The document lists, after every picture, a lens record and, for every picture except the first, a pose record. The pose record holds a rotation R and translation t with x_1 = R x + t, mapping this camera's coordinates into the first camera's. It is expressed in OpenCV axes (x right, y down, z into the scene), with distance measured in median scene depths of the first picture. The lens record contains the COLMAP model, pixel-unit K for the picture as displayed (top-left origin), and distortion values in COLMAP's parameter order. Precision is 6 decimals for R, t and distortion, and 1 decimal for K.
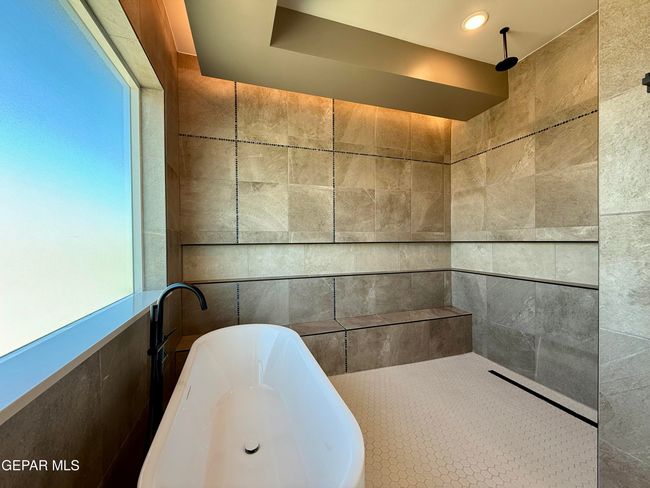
lens RADIAL K [[258.1, 0, 325.2], [0, 258.1, 243.7], [0, 0, 1]] dist [-0.000486, -0.000249]
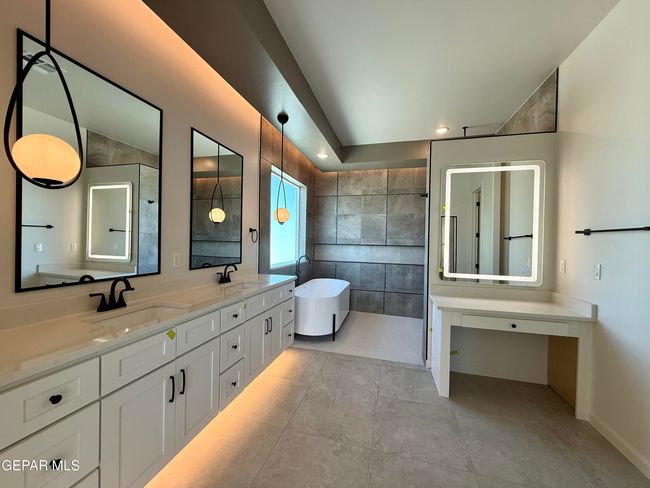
lens RADIAL K [[258.1, 0, 325.7], [0, 258.1, 244.3], [0, 0, 1]] dist [-0.000486, -0.000249]
pose [[0.832503, 0.032987, -0.553038, 0.707760], [-0.033633, 0.999394, 0.008981, -0.012604], [0.552999, 0.011124, 0.833108, -0.764460]]
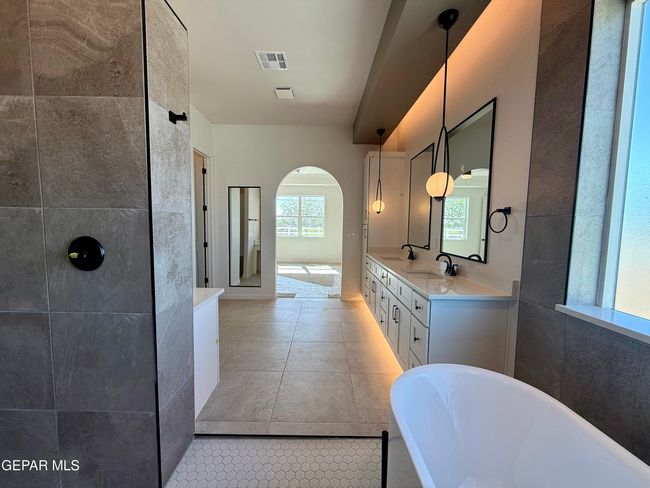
lens RADIAL K [[258.1, 0, 323.0], [0, 258.1, 244.8], [0, 0, 1]] dist [-0.000486, -0.000249]
pose [[-0.948295, -0.028241, 0.316131, 0.026271], [-0.003524, 0.996909, 0.078487, -0.021467], [-0.317370, 0.073315, -0.945464, 0.749747]]
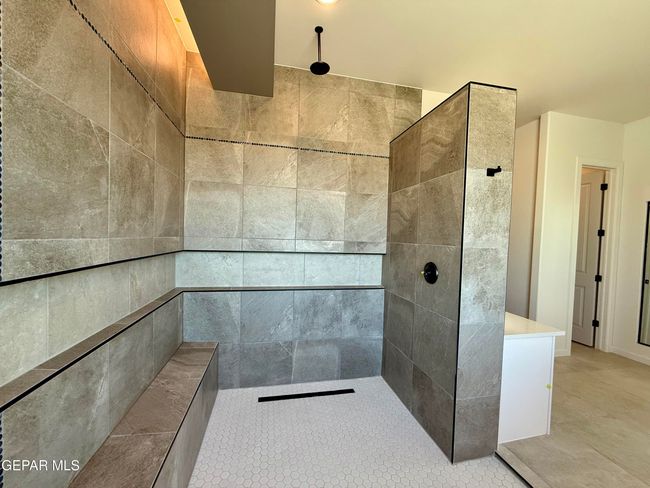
lens RADIAL K [[258.1, 0, 323.7], [0, 258.1, 245.1], [0, 0, 1]] dist [-0.000486, -0.000249]
pose [[0.110116, -0.019902, 0.993720, -0.191685], [-0.022677, 0.999489, 0.022530, -0.056702], [-0.993660, -0.025016, 0.109608, 0.678568]]
